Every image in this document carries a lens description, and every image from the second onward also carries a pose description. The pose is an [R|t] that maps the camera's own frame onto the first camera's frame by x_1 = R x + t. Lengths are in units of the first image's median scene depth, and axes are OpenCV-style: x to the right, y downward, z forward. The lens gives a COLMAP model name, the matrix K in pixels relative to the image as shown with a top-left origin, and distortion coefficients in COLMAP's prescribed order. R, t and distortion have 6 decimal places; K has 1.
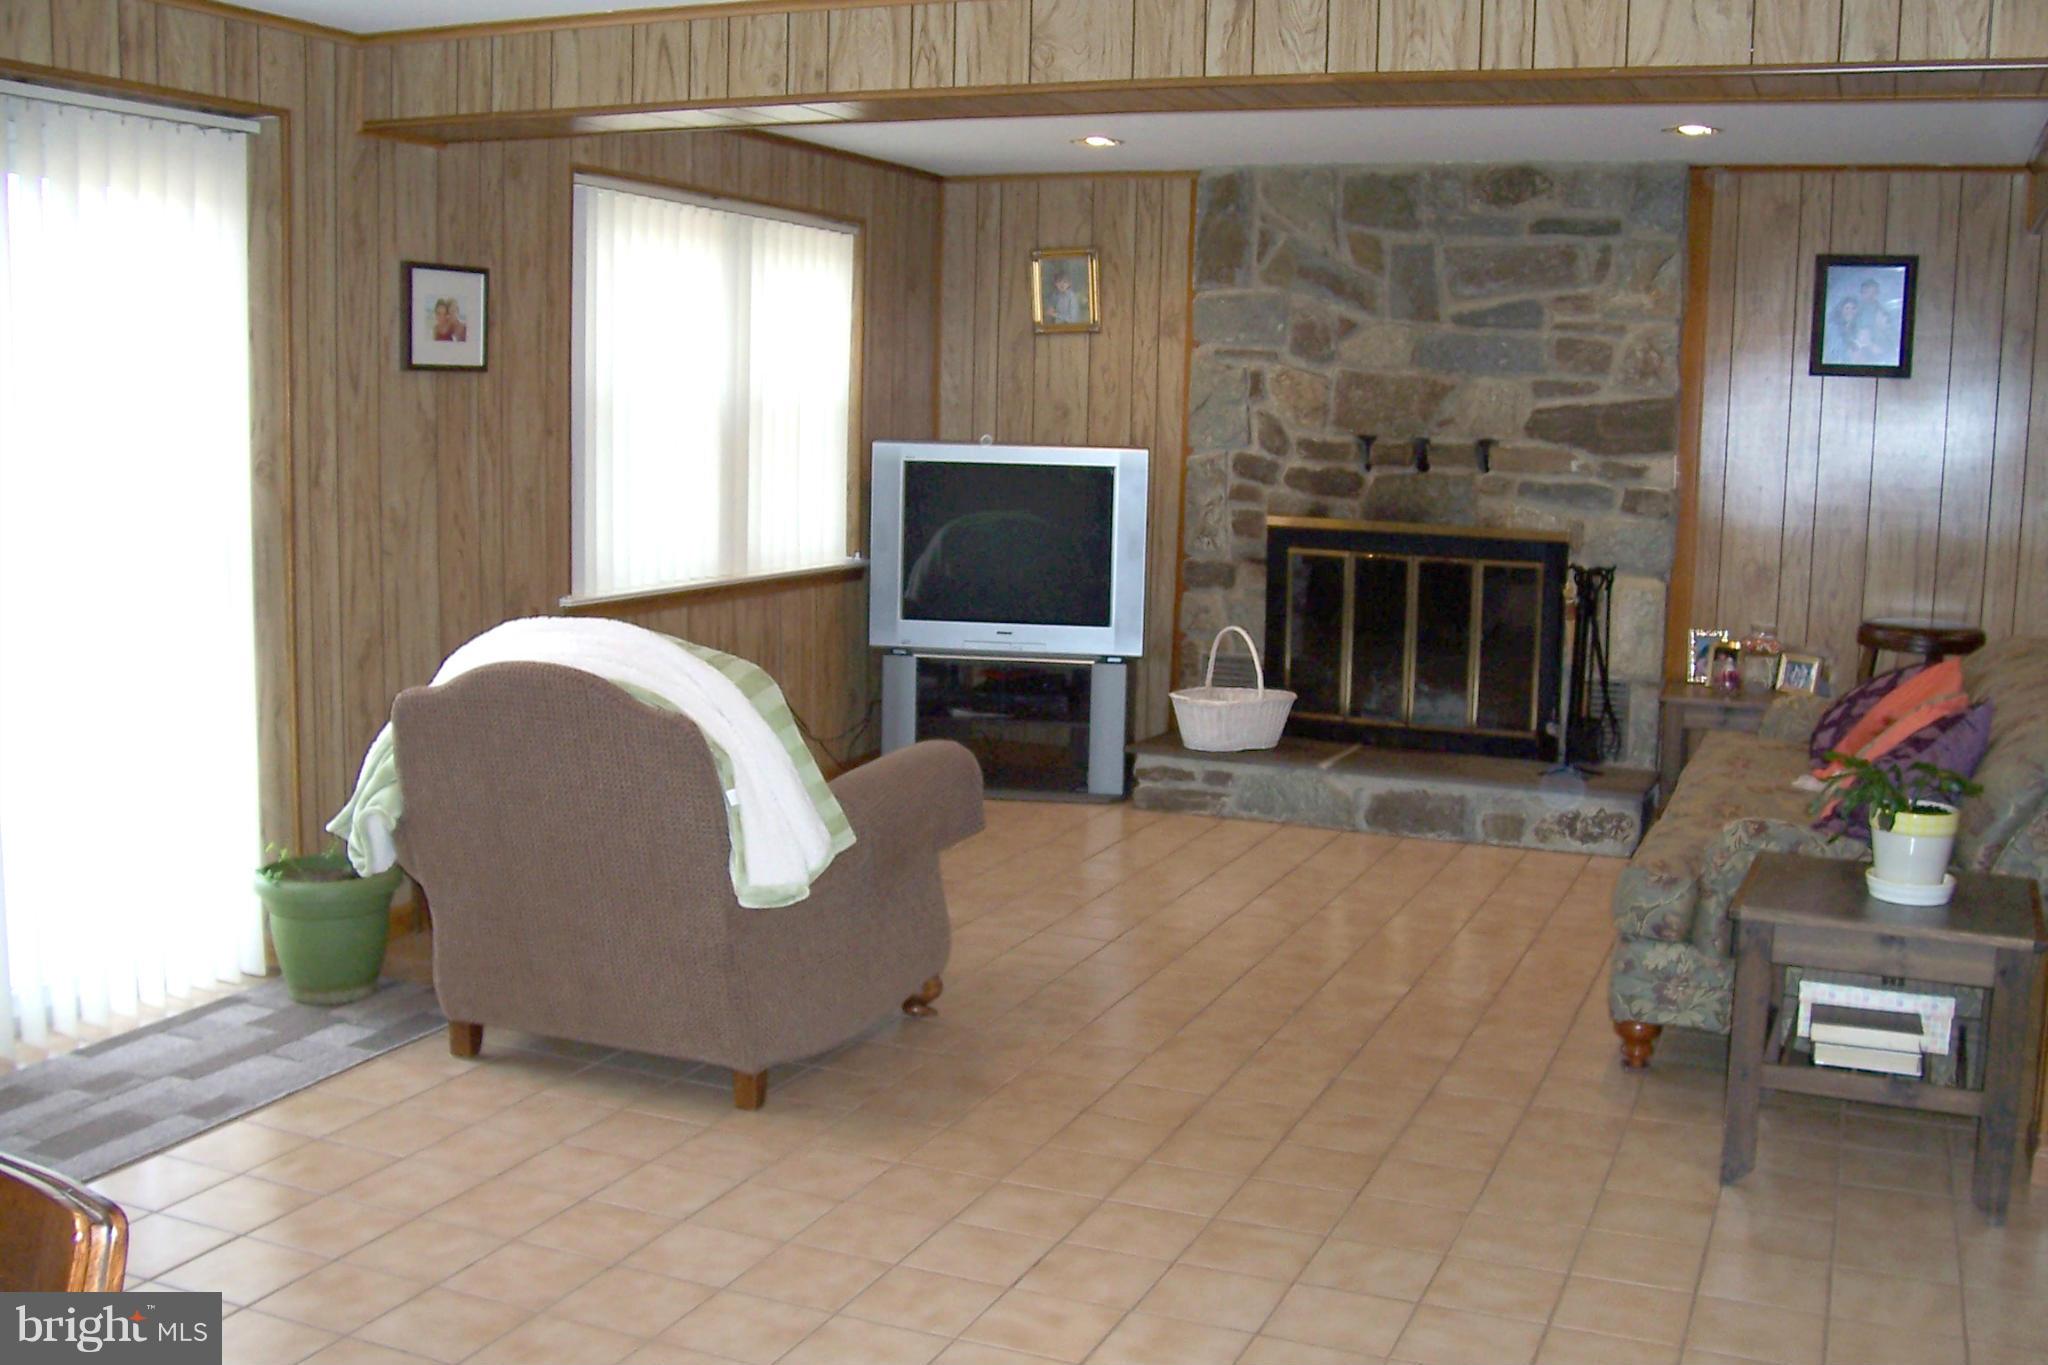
lens RADIAL K [[2033.9, 0, 1024.0], [0, 2033.9, 682.5], [0, 0, 1]] dist [-0.179923, 0.158654]
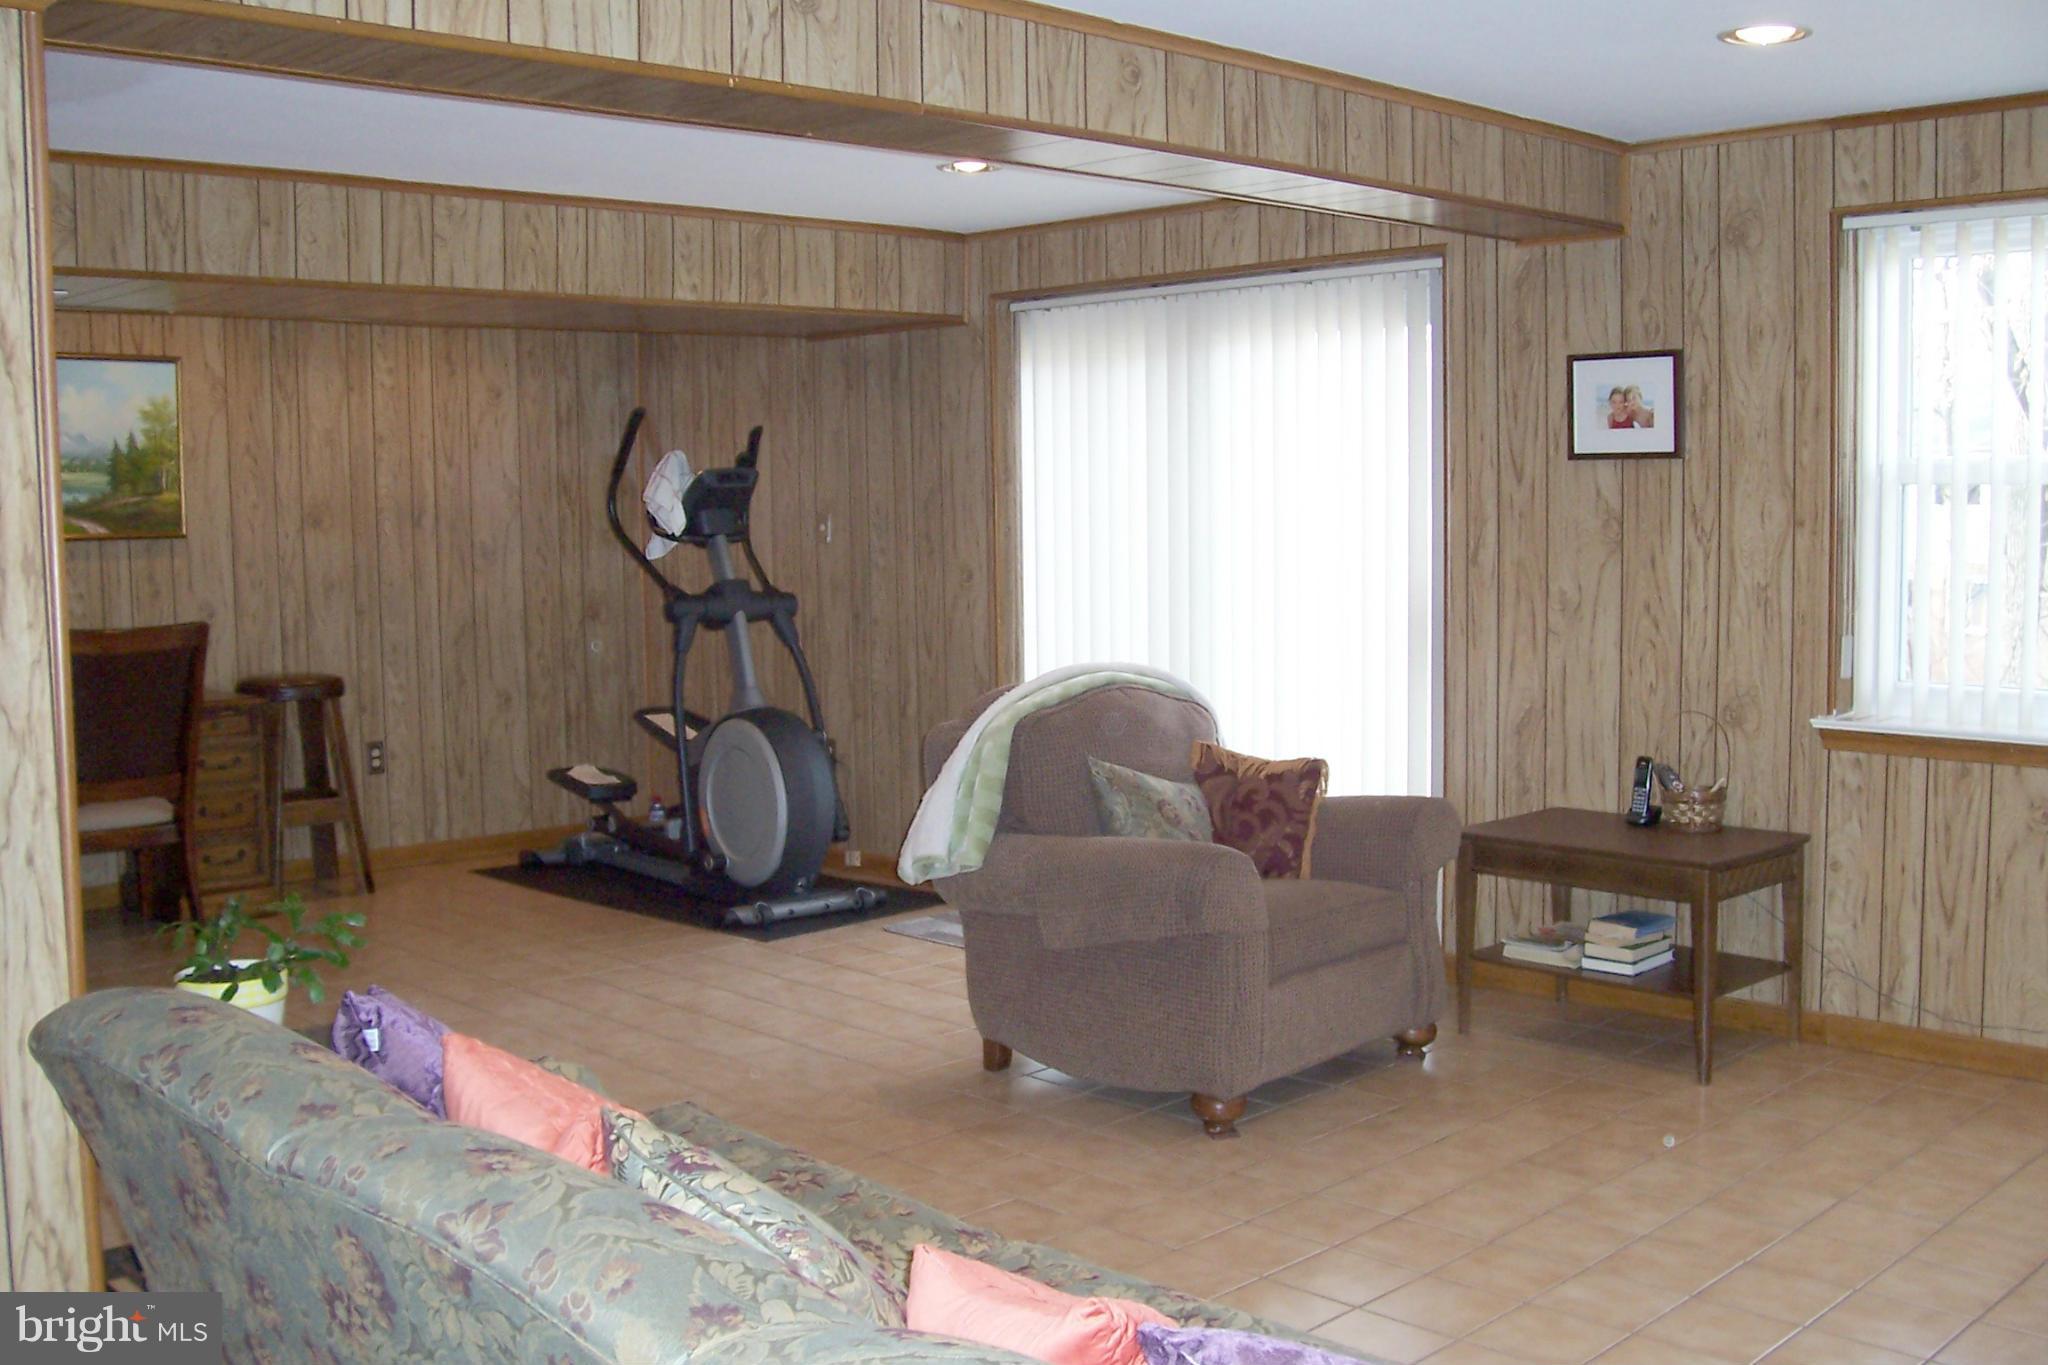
lens RADIAL K [[2033.9, 0, 1024.0], [0, 2033.9, 682.5], [0, 0, 1]] dist [-0.179923, 0.158654]
pose [[-0.383504, 0.072056, -0.920724, 0.653623], [-0.118207, 0.984922, 0.126317, -0.118715], [0.915943, 0.157279, -0.369204, 0.965889]]
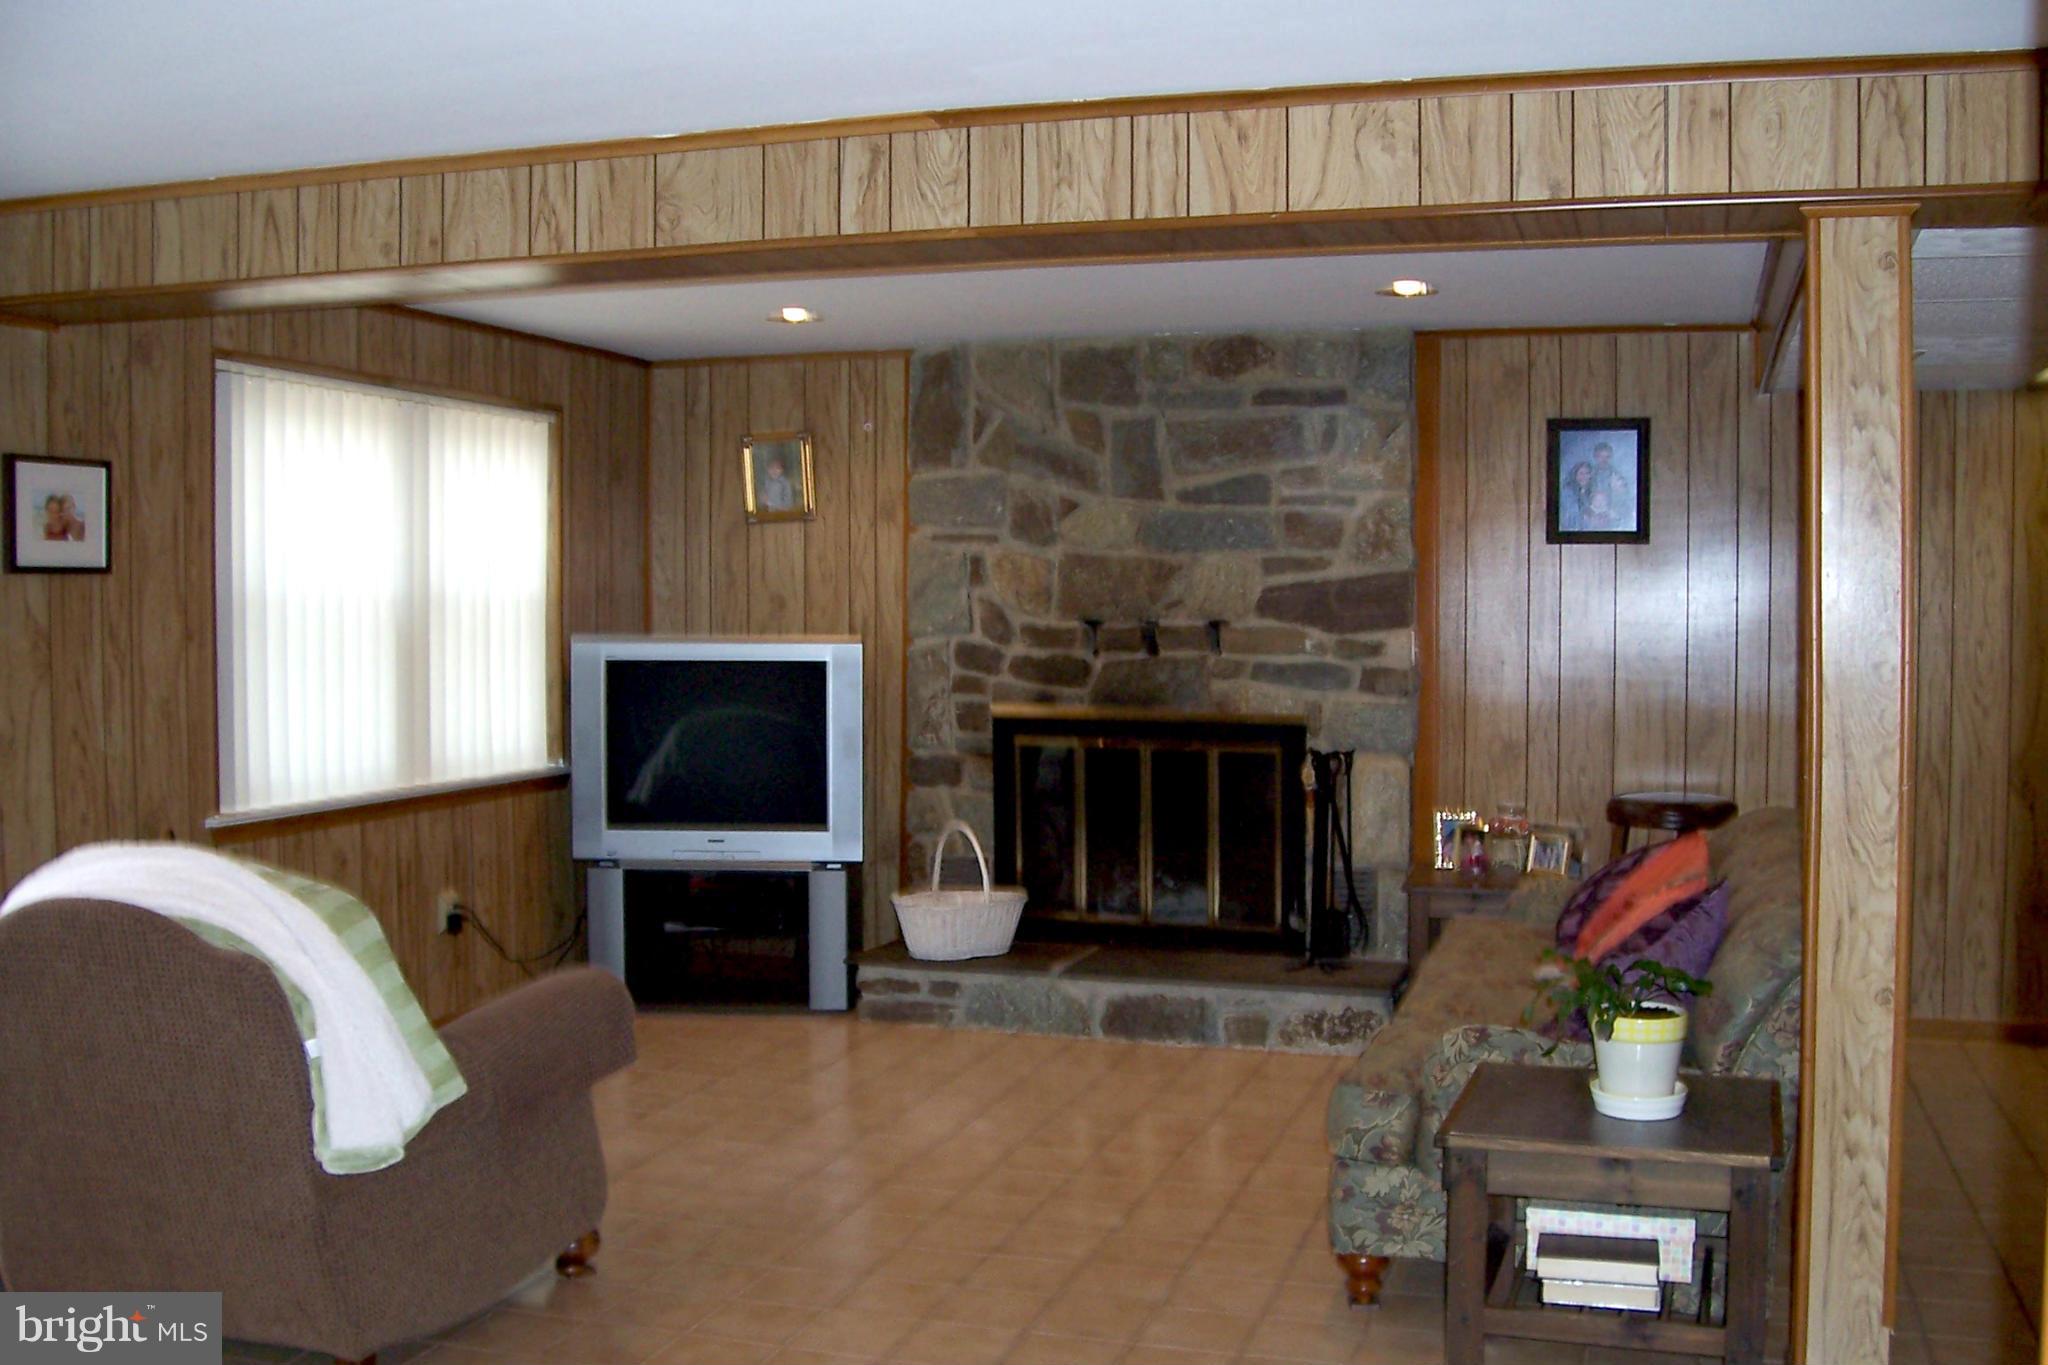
lens RADIAL K [[2033.9, 0, 1024.0], [0, 2033.9, 682.5], [0, 0, 1]] dist [-0.179923, 0.158654]
pose [[0.995302, -0.025681, 0.093351, 0.055818], [0.034256, 0.995221, -0.091443, -0.007666], [-0.090556, 0.094211, 0.991425, 0.065414]]
